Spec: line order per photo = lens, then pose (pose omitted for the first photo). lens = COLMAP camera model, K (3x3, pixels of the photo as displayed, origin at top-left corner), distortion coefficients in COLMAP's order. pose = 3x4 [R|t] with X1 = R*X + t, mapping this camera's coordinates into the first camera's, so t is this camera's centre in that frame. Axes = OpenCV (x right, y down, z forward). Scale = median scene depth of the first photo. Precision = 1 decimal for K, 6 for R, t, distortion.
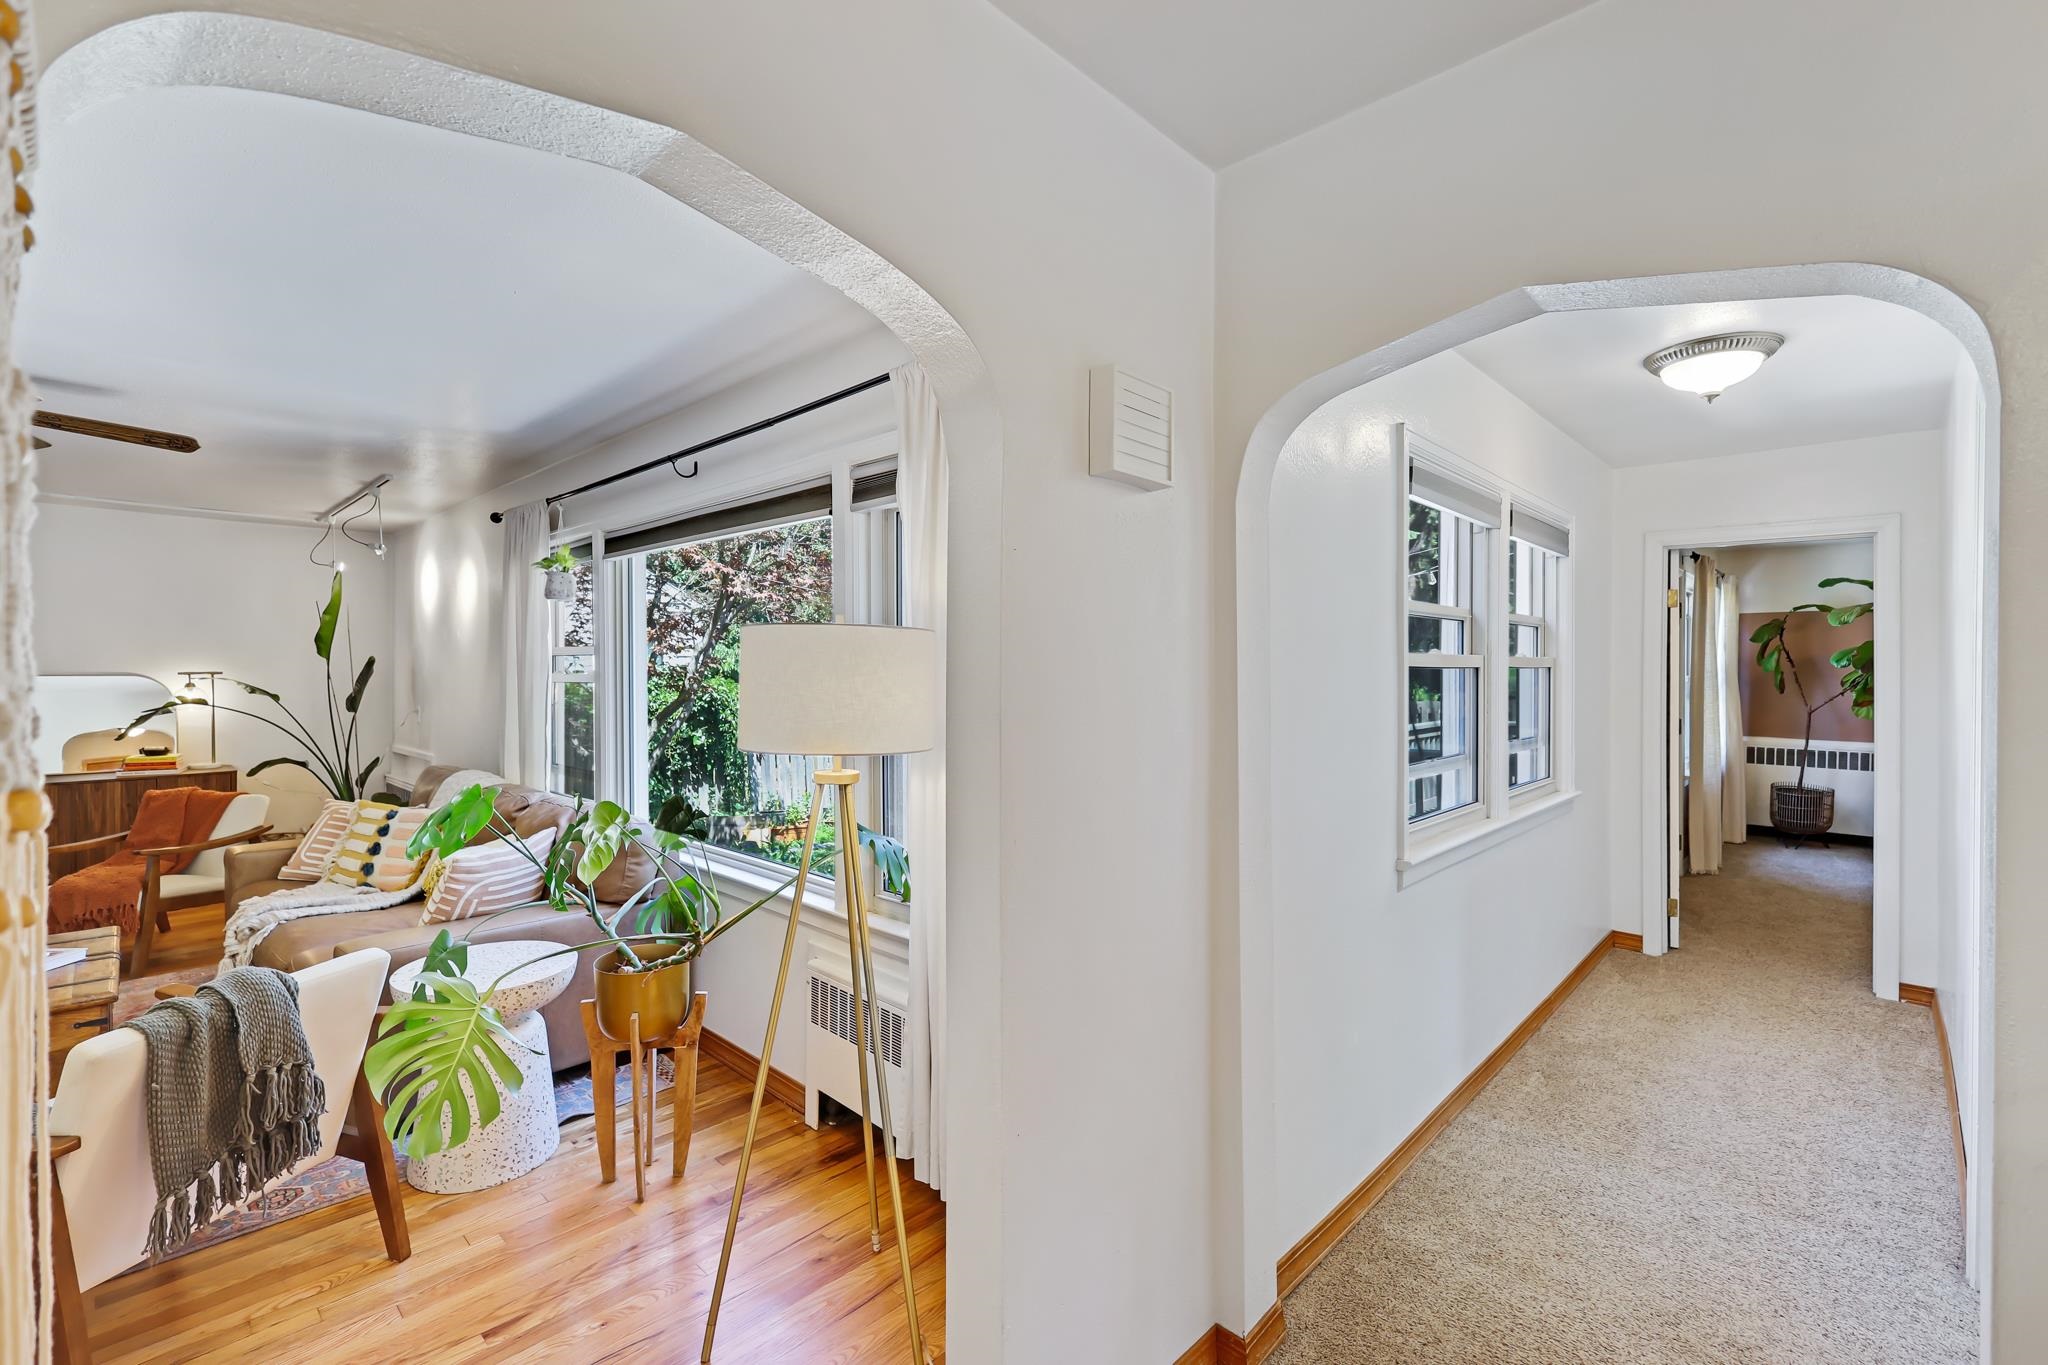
lens RADIAL K [[898.3, 0, 1006.8], [0, 898.3, 675.3], [0, 0, 1]] dist [0.000520, -0.000100]
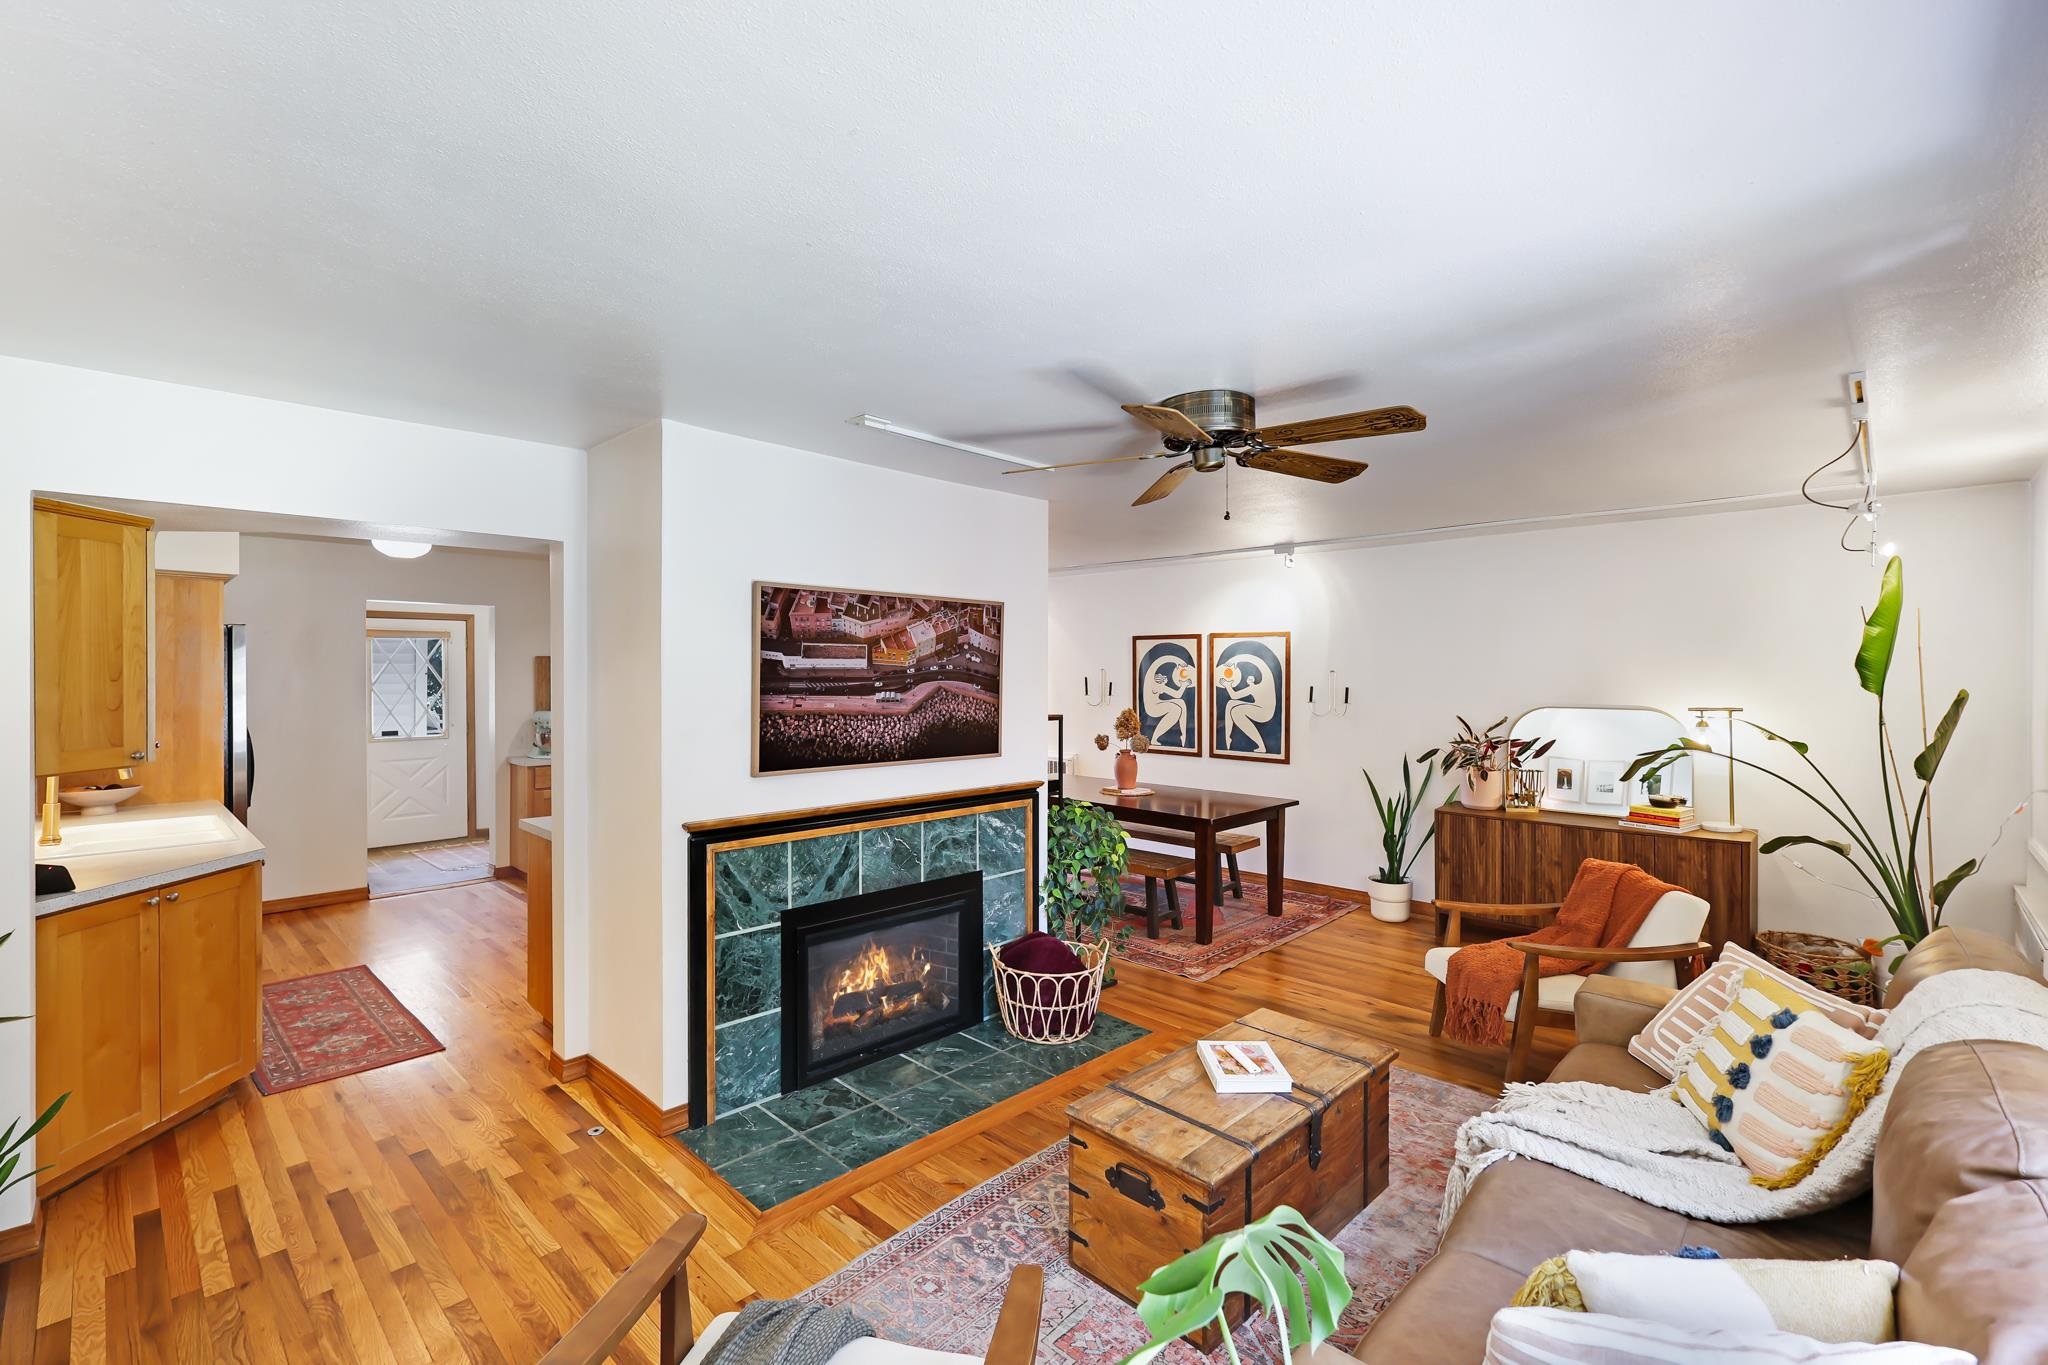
lens RADIAL K [[884.8, 0, 1019.5], [0, 884.8, 673.9], [0, 0, 1]] dist [-0.000320, -0.000554]
pose [[-0.000416, -0.001461, -0.999999, -0.152595], [-0.005740, 0.999982, -0.001459, -0.036663], [0.999983, 0.005740, -0.000424, 0.492440]]
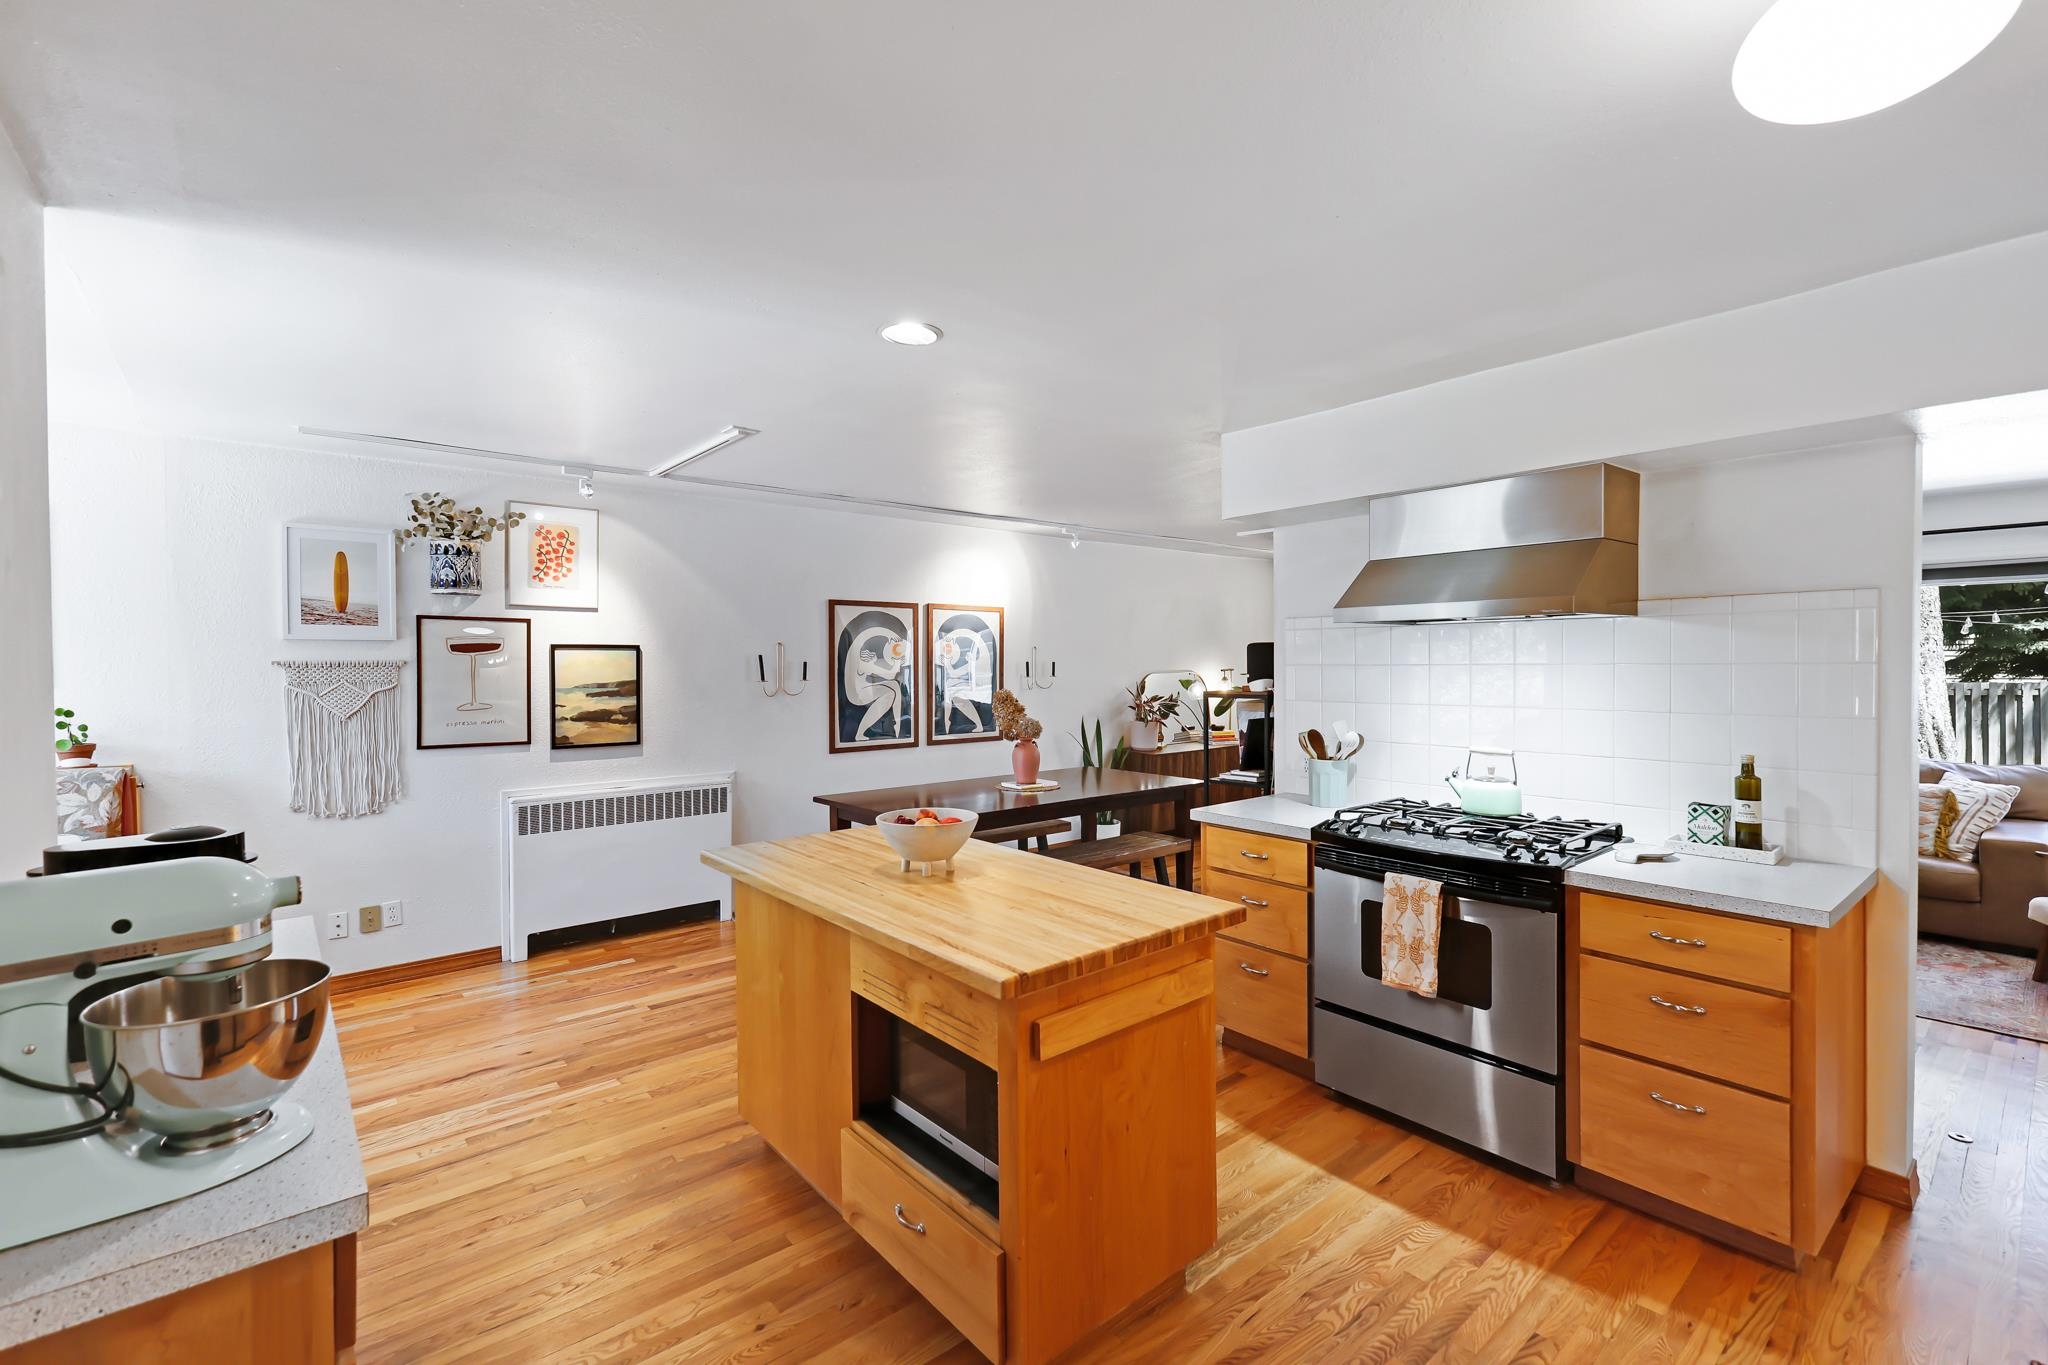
lens RADIAL K [[898.0, 0, 1012.8], [0, 898.0, 674.4], [0, 0, 1]] dist [0.010629, 0.000175]
pose [[0.994031, -0.006481, -0.108909, -1.352933], [0.008010, 0.999875, 0.013607, -0.021760], [0.108807, -0.014398, 0.993959, -0.469436]]
